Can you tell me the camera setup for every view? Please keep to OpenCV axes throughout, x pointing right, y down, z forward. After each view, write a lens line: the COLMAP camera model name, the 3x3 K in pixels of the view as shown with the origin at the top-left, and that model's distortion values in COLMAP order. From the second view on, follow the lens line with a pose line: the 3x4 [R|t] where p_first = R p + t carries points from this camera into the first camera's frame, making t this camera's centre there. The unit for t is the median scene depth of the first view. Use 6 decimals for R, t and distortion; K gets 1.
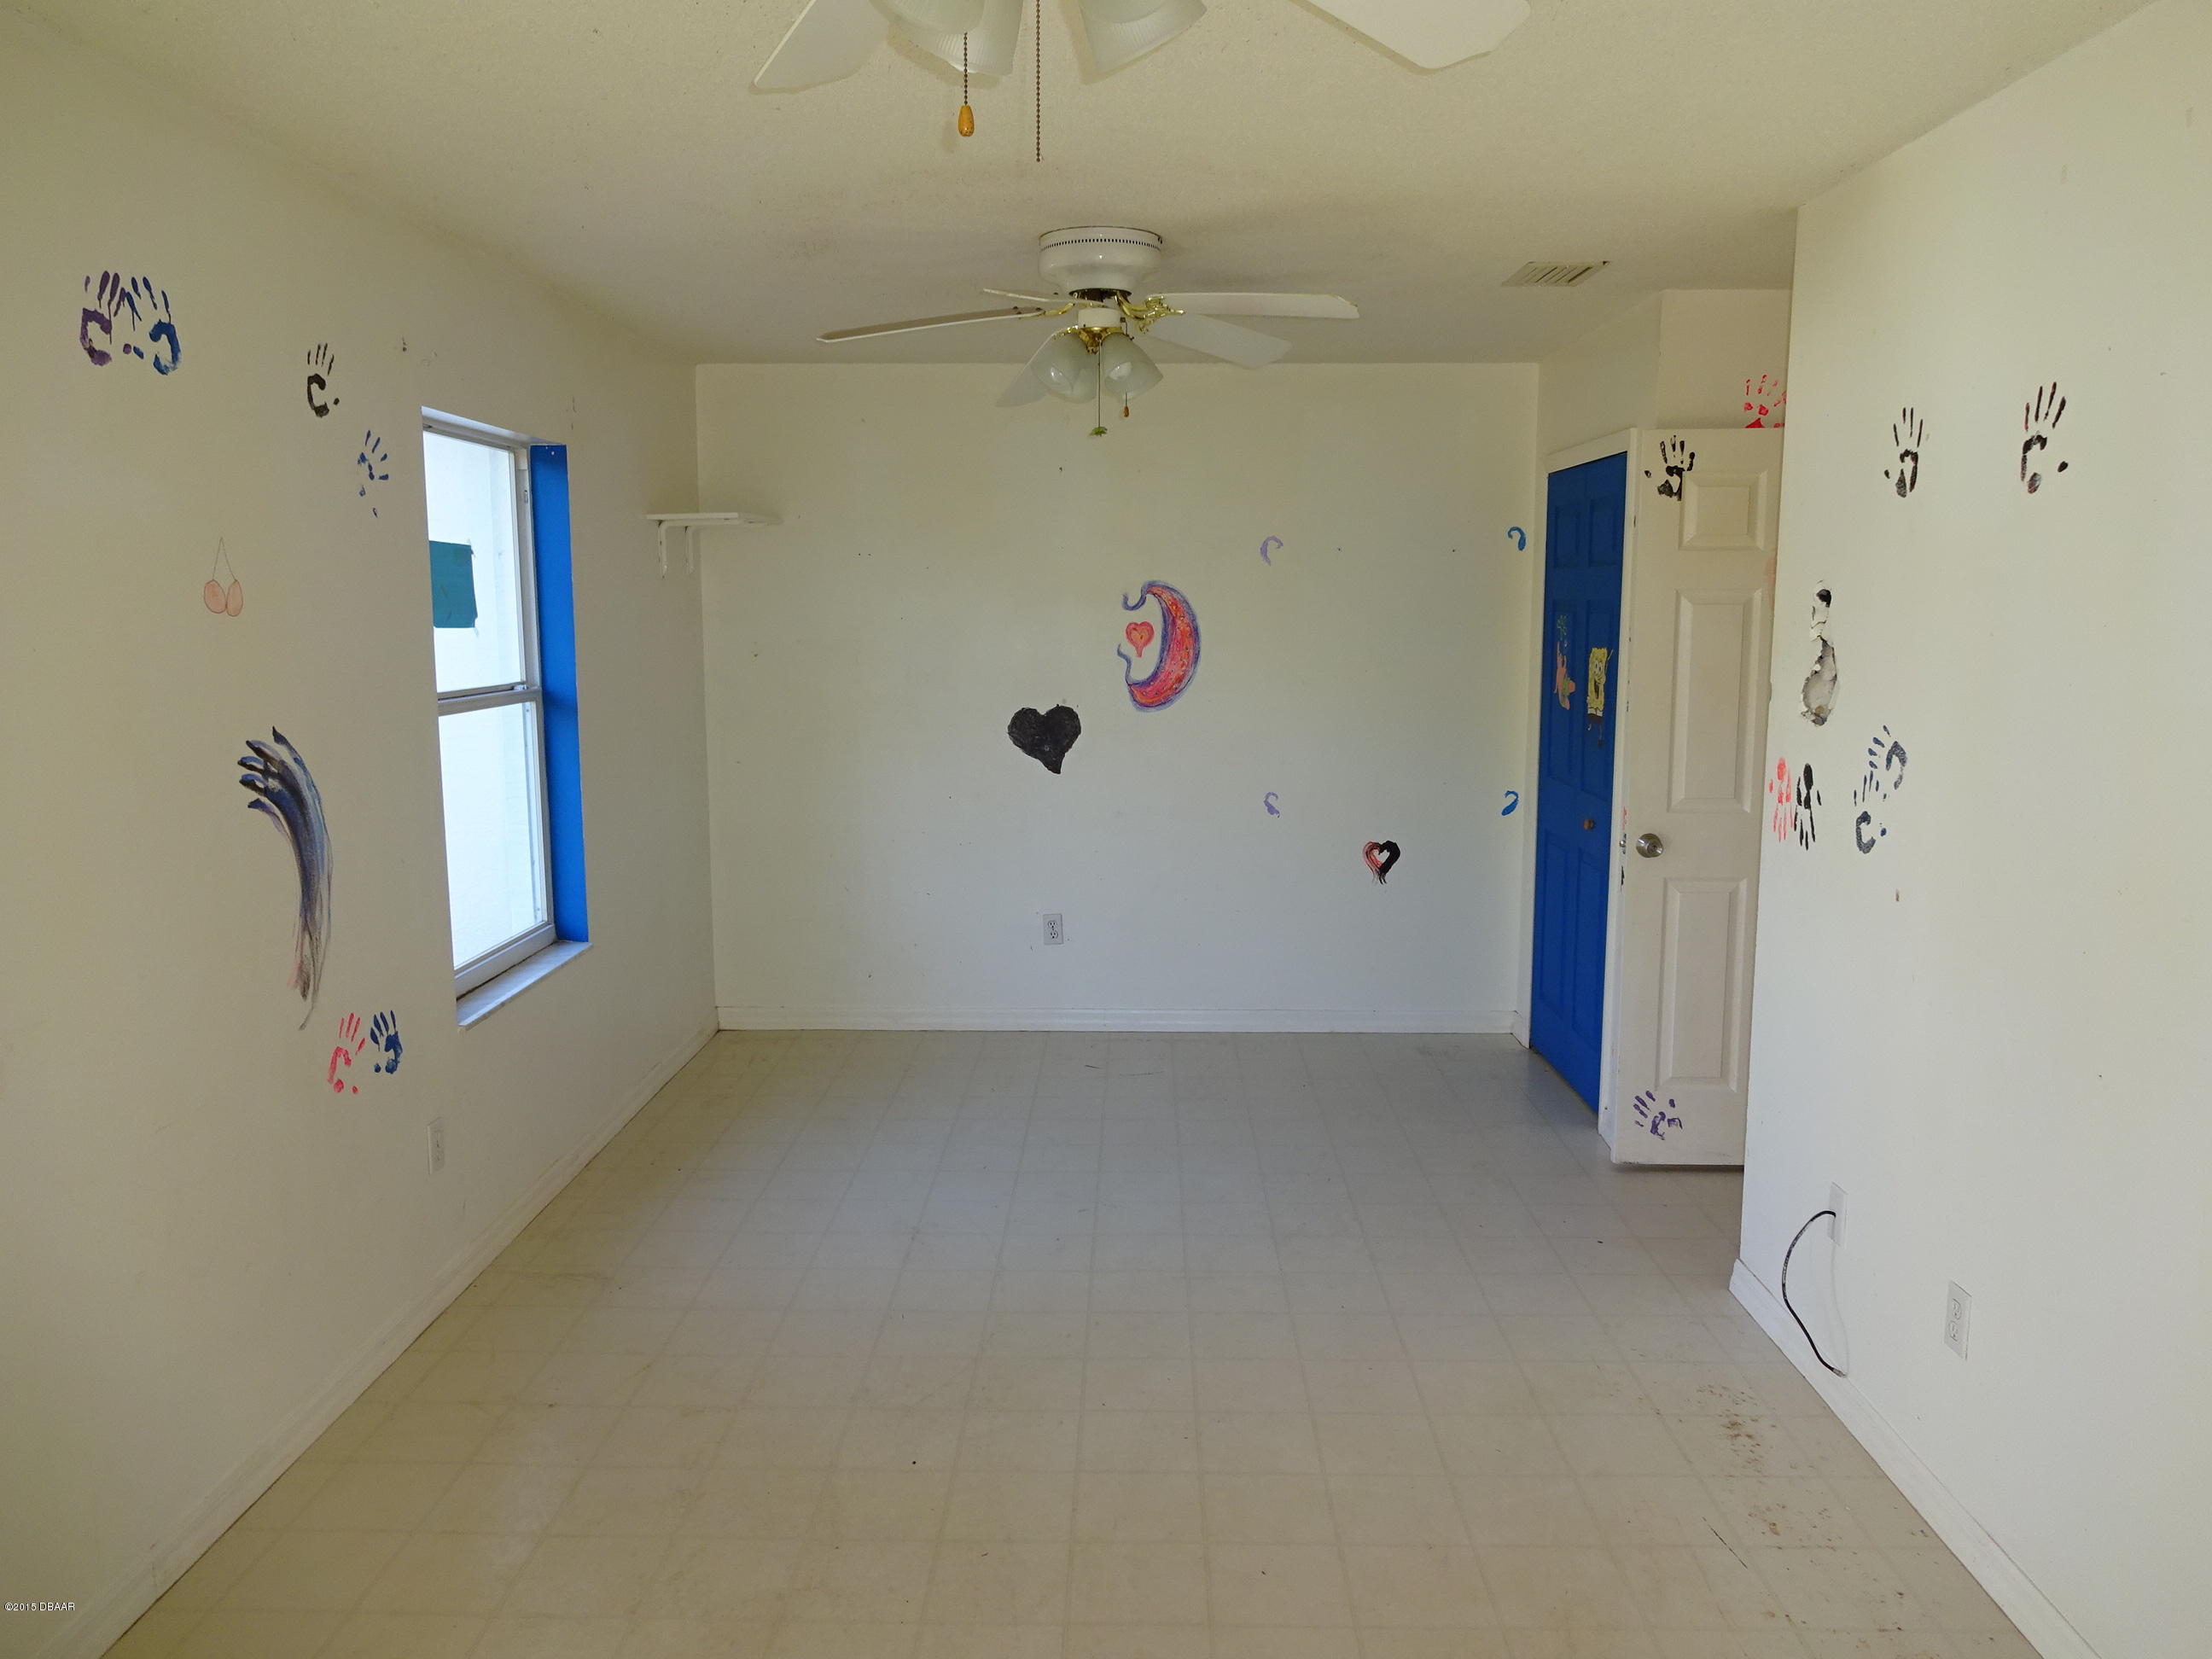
lens RADIAL K [[1619.1, 0, 1097.1], [0, 1619.1, 828.0], [0, 0, 1]] dist [-0.005613, -0.007619]
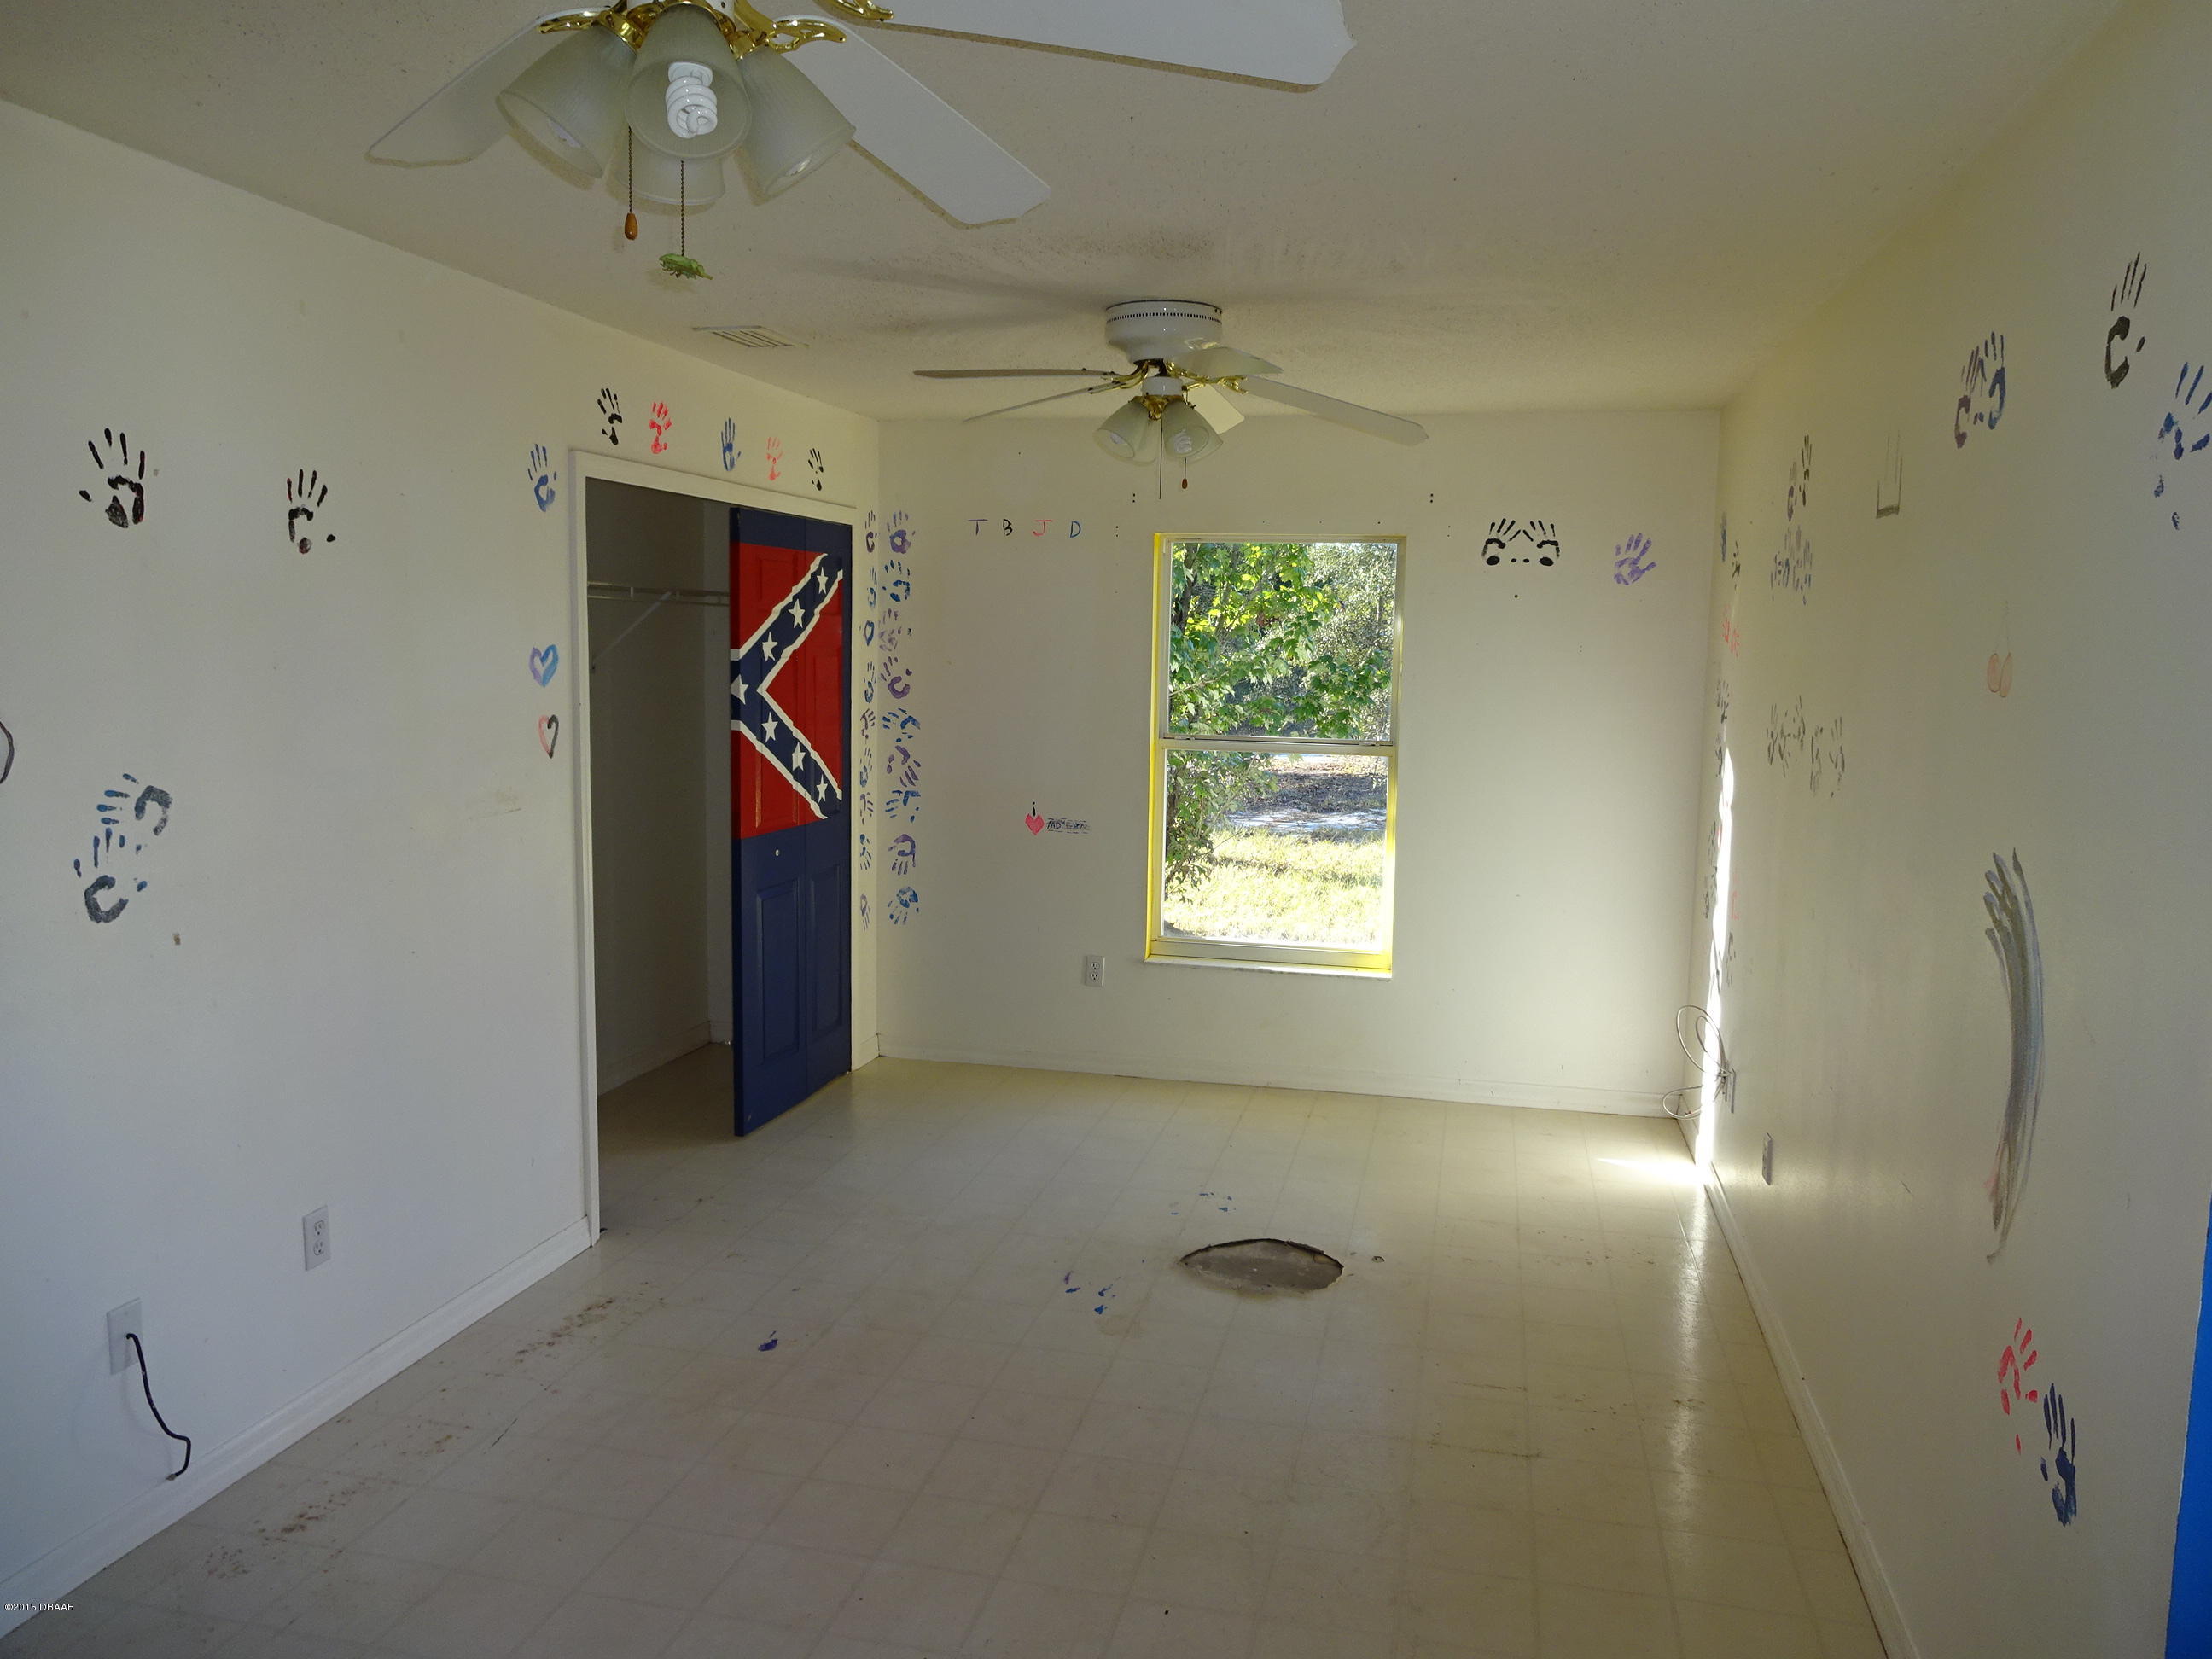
lens RADIAL K [[1619.1, 0, 1097.1], [0, 1619.1, 828.0], [0, 0, 1]] dist [-0.005613, -0.007619]
pose [[-0.976080, -0.044195, 0.212871, -0.253824], [0.010346, 0.968570, 0.248526, -0.262056], [-0.217164, 0.244783, -0.944945, 1.797648]]
